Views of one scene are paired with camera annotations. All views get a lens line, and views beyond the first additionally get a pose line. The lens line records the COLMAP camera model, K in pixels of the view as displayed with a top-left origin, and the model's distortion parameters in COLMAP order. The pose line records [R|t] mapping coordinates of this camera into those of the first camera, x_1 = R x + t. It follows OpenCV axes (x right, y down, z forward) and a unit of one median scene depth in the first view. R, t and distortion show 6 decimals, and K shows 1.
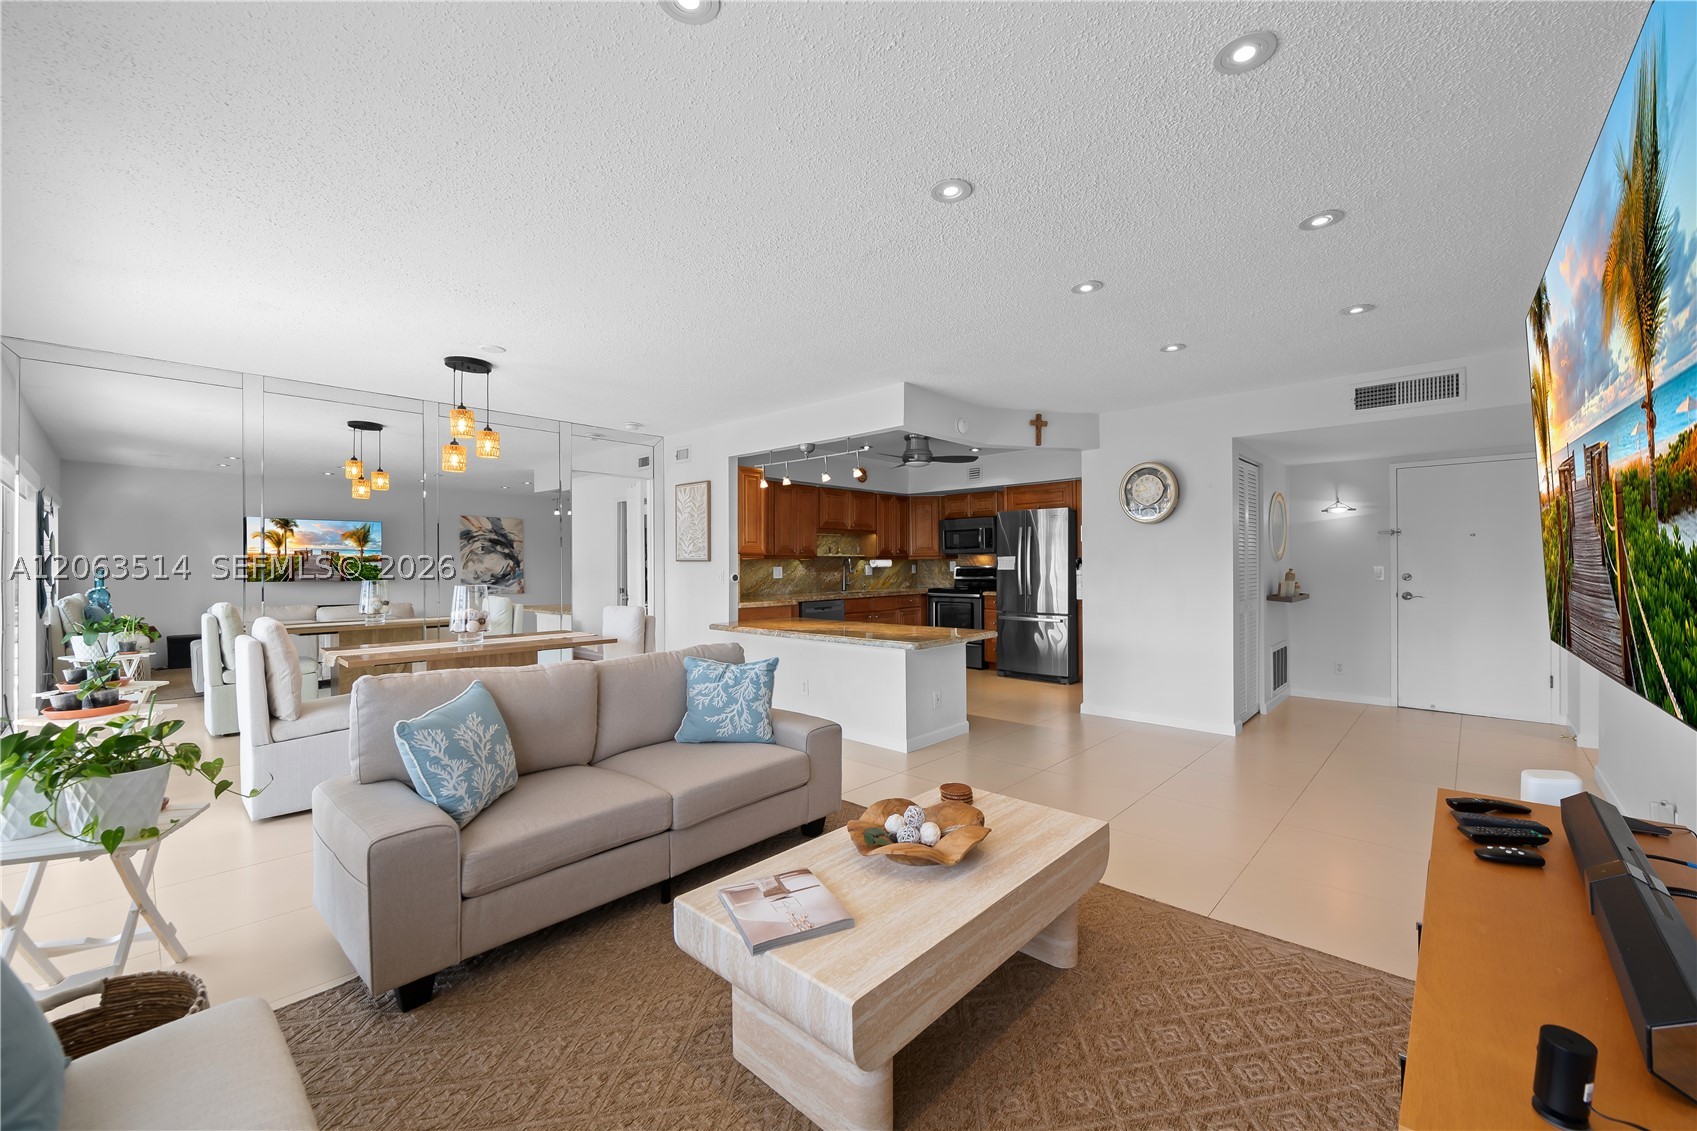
lens RADIAL K [[671.8, 0, 863.8], [0, 671.8, 567.4], [0, 0, 1]] dist [0.002393, -0.003596]
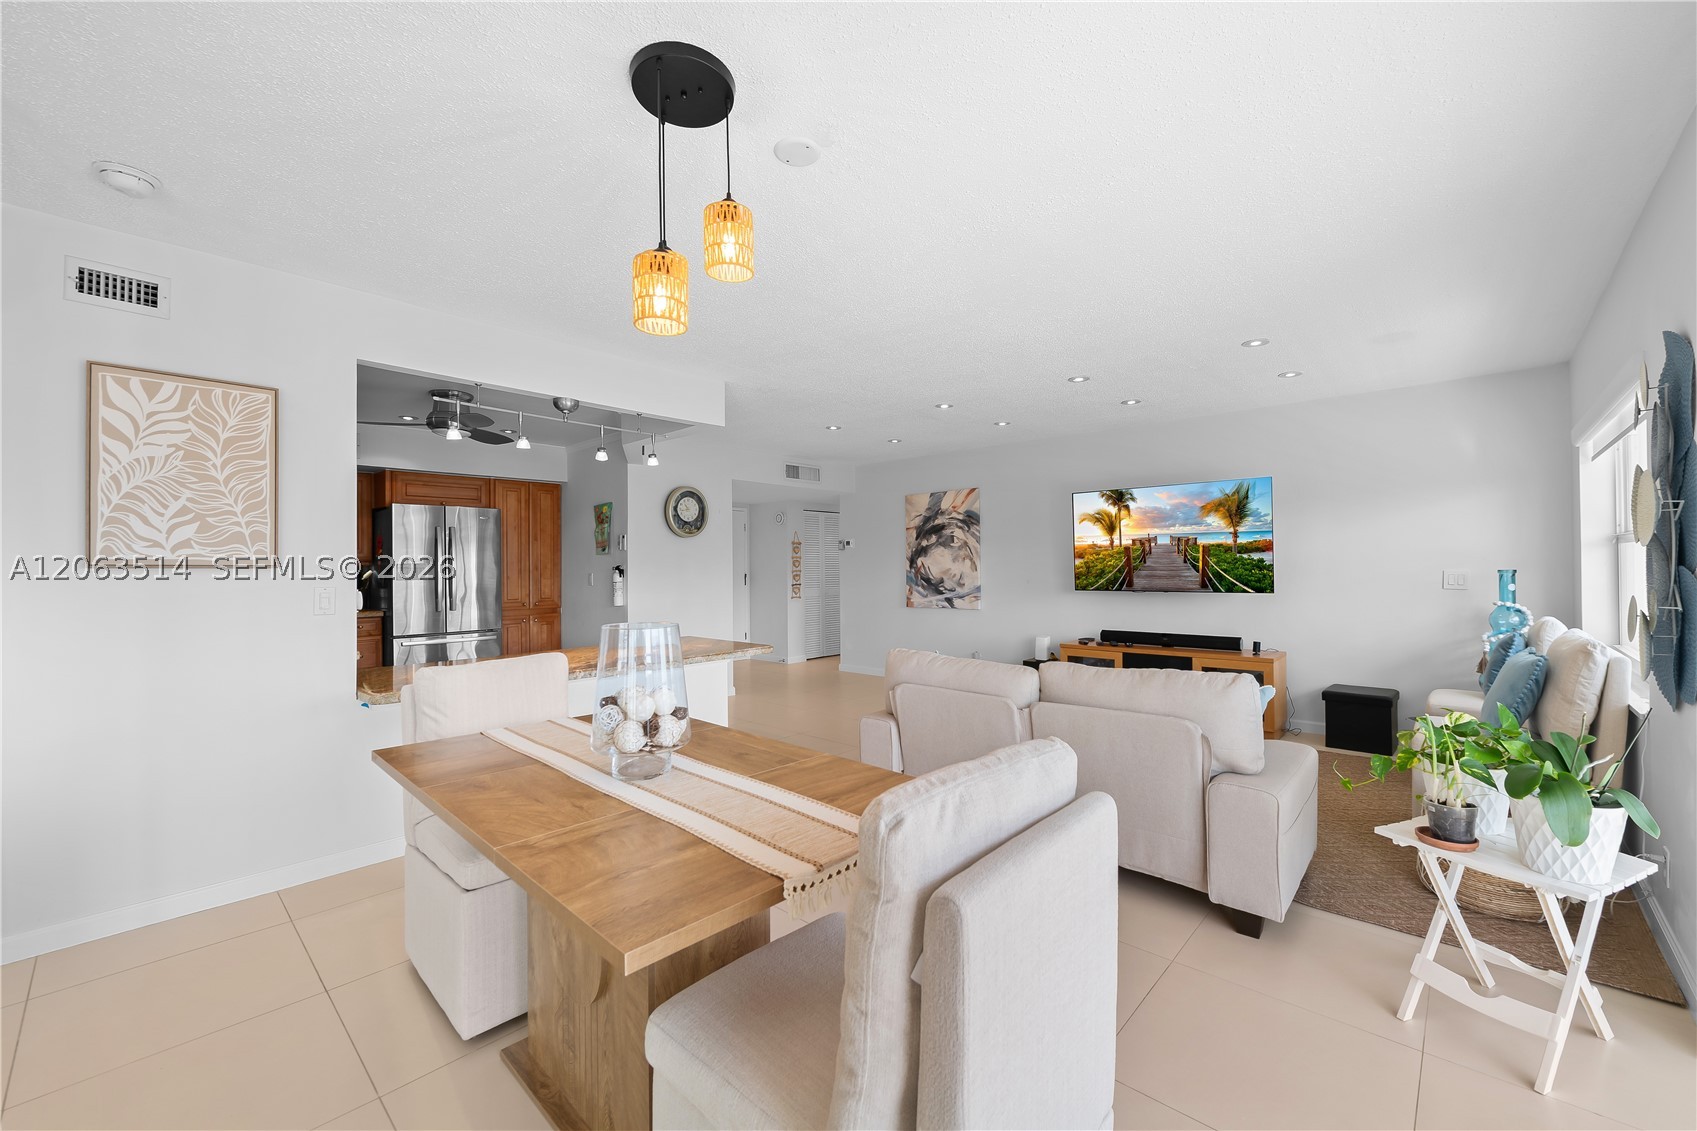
lens RADIAL K [[671.8, 0, 859.1], [0, 671.8, 563.6], [0, 0, 1]] dist [0.002393, -0.003596]
pose [[0.008655, 0.011200, 0.999900, -0.490691], [0.013948, 0.999839, -0.011320, -0.000027], [-0.999865, 0.014044, 0.008497, 0.431937]]
